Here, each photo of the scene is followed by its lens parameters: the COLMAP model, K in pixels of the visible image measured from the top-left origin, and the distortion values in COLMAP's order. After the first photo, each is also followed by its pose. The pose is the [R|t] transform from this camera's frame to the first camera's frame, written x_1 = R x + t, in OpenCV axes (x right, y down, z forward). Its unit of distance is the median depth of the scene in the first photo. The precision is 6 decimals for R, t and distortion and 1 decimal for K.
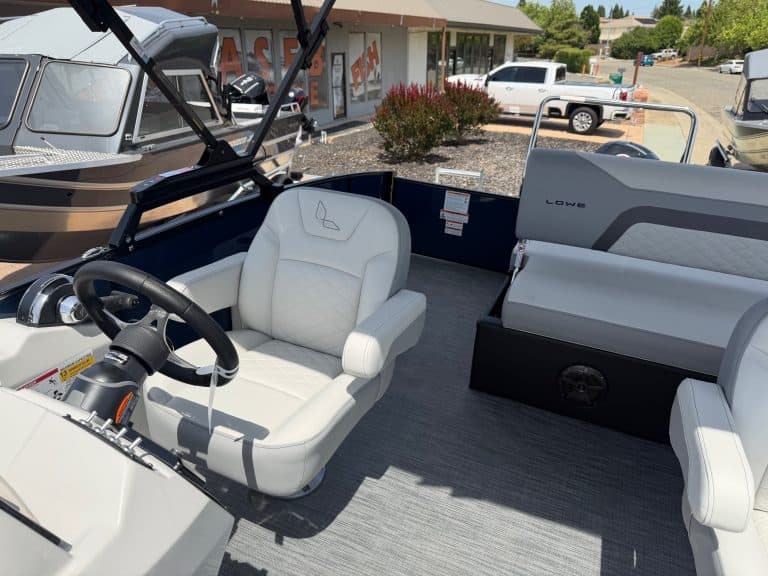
lens RADIAL K [[539.5, 0, 384.0], [0, 539.5, 288.0], [0, 0, 1]] dist [0.060472, -0.083913]
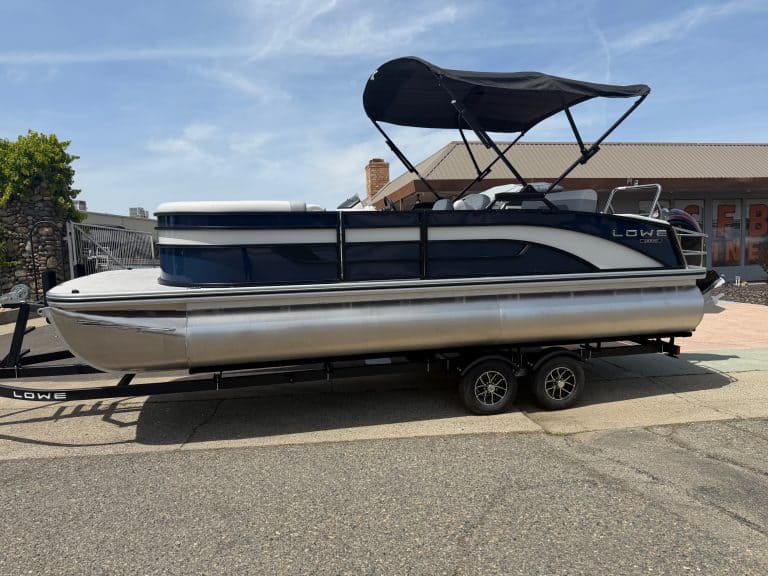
lens RADIAL K [[539.5, 0, 384.0], [0, 539.5, 288.0], [0, 0, 1]] dist [0.060472, -0.083913]
pose [[0.611414, 0.040692, -0.790264, 0.281766], [-0.297718, 0.937128, -0.182086, 0.130019], [0.733169, 0.346606, 0.585088, -0.151373]]
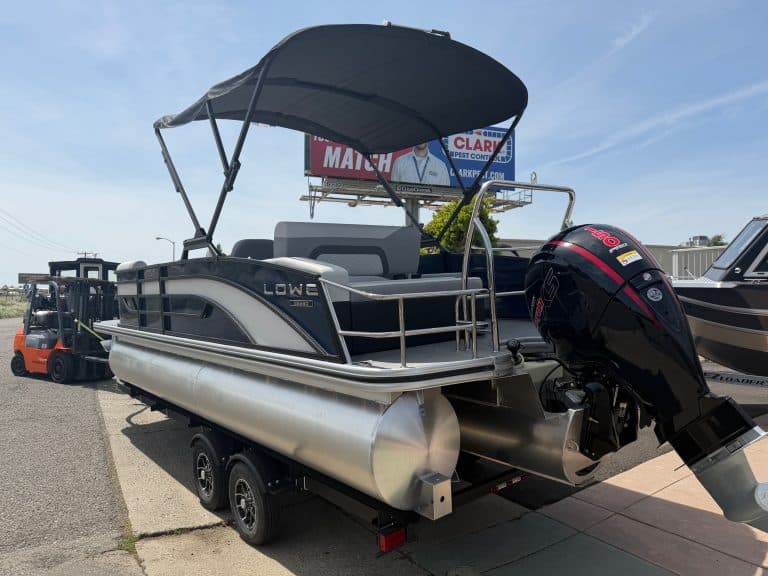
lens RADIAL K [[538.5, 0, 381.0], [0, 538.5, 300.1], [0, 0, 1]] dist [0.086001, -0.090823]
pose [[-0.467457, 0.011864, -0.883936, 0.266407], [-0.353308, 0.914073, 0.199110, -0.047295], [0.810344, 0.405377, -0.423098, 0.238925]]
